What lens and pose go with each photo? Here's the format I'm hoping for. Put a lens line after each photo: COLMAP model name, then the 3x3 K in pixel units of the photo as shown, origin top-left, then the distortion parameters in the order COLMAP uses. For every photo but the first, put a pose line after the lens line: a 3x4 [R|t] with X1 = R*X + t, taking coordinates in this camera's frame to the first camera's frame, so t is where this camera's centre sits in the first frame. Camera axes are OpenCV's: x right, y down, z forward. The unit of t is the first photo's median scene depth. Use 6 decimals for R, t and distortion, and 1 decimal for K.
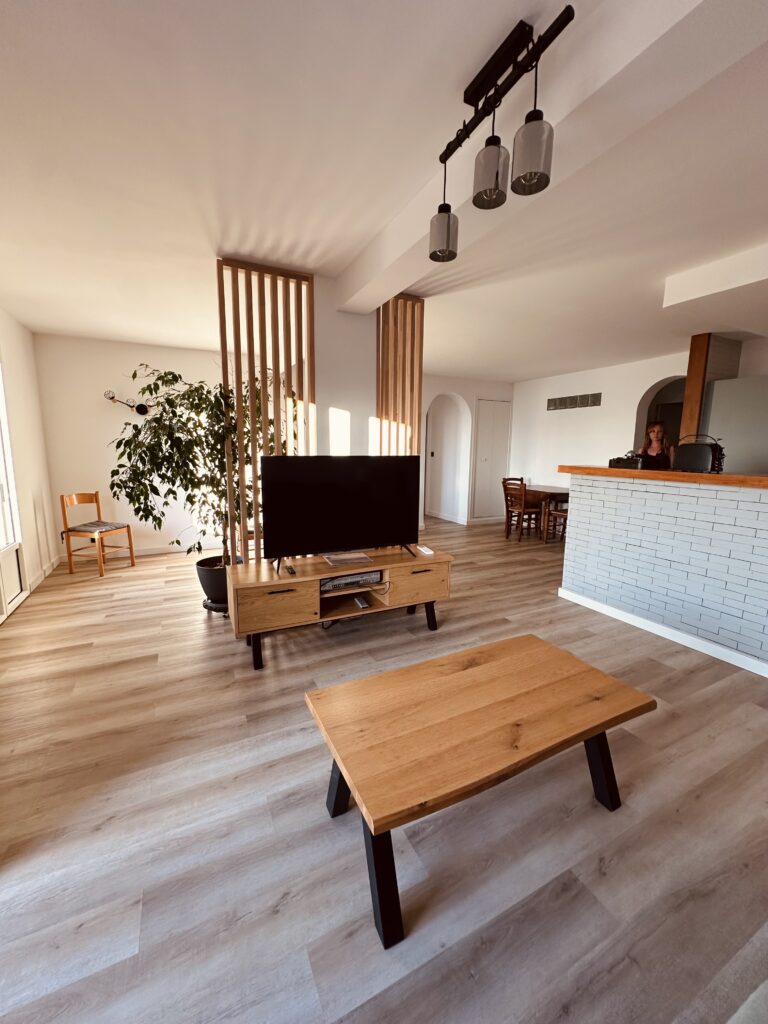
lens RADIAL K [[411.3, 0, 383.8], [0, 411.3, 509.7], [0, 0, 1]] dist [-0.013653, 0.006082]
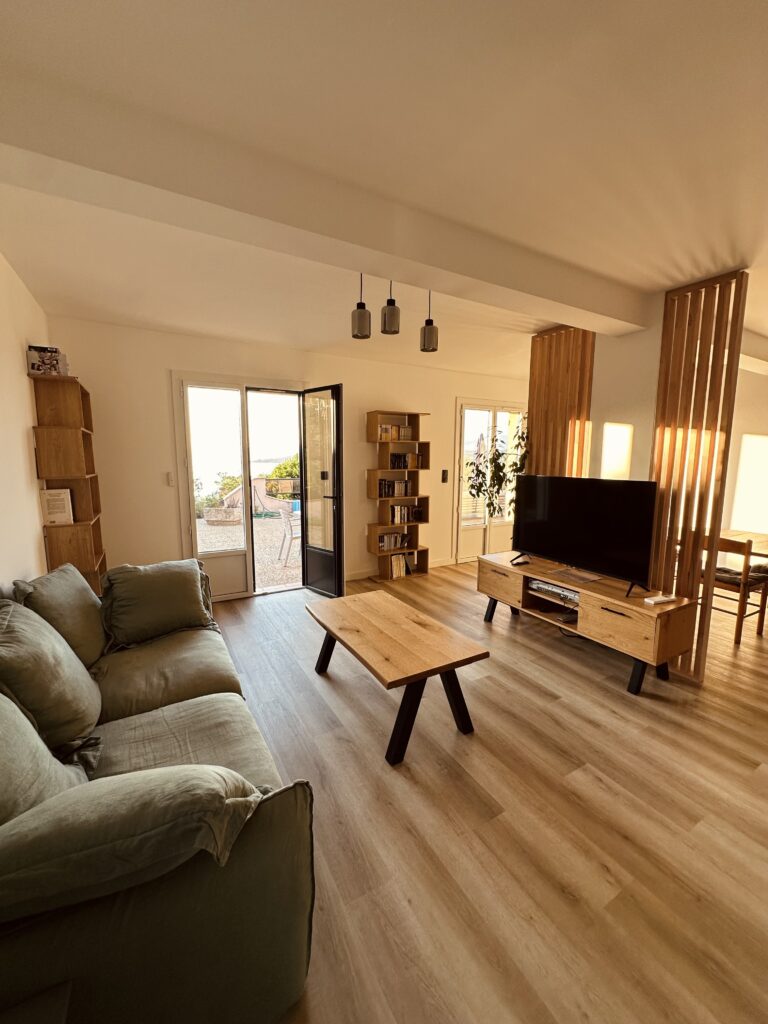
lens RADIAL K [[411.3, 0, 383.8], [0, 411.3, 509.7], [0, 0, 1]] dist [-0.013653, 0.006082]
pose [[0.051369, 0.118229, -0.991657, 0.949665], [-0.157223, 0.981543, 0.108879, -0.086653], [0.986226, 0.150318, 0.069009, 0.435313]]
